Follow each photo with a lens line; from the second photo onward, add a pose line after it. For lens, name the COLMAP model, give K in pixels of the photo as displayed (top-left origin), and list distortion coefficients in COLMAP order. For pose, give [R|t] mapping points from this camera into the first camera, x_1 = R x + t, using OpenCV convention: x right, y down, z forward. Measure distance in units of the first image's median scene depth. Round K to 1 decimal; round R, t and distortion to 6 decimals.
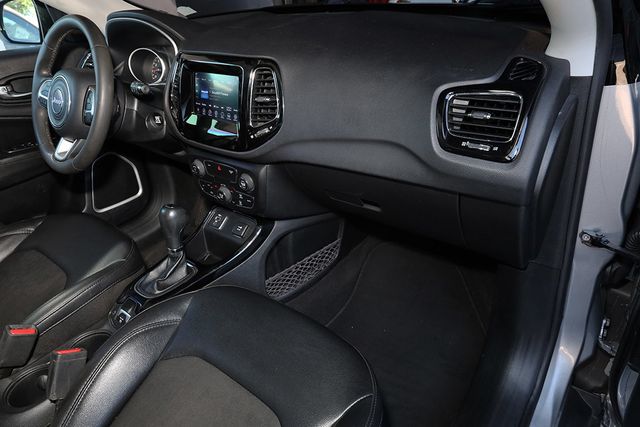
lens RADIAL K [[446.0, 0, 320.1], [0, 446.0, 212.5], [0, 0, 1]] dist [-0.000192, 0.000024]
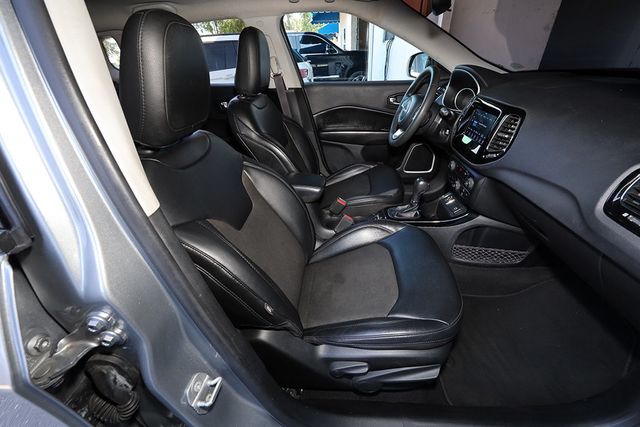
lens RADIAL K [[256.3, 0, 320.0], [0, 256.3, 213.5], [0, 0, 1]] dist [-0.000209, -0.000067]
pose [[0.561881, 0.474402, -0.677667, 0.207237], [-0.394222, 0.873767, 0.284816, -0.022912], [0.727240, 0.107118, 0.677973, -0.004054]]
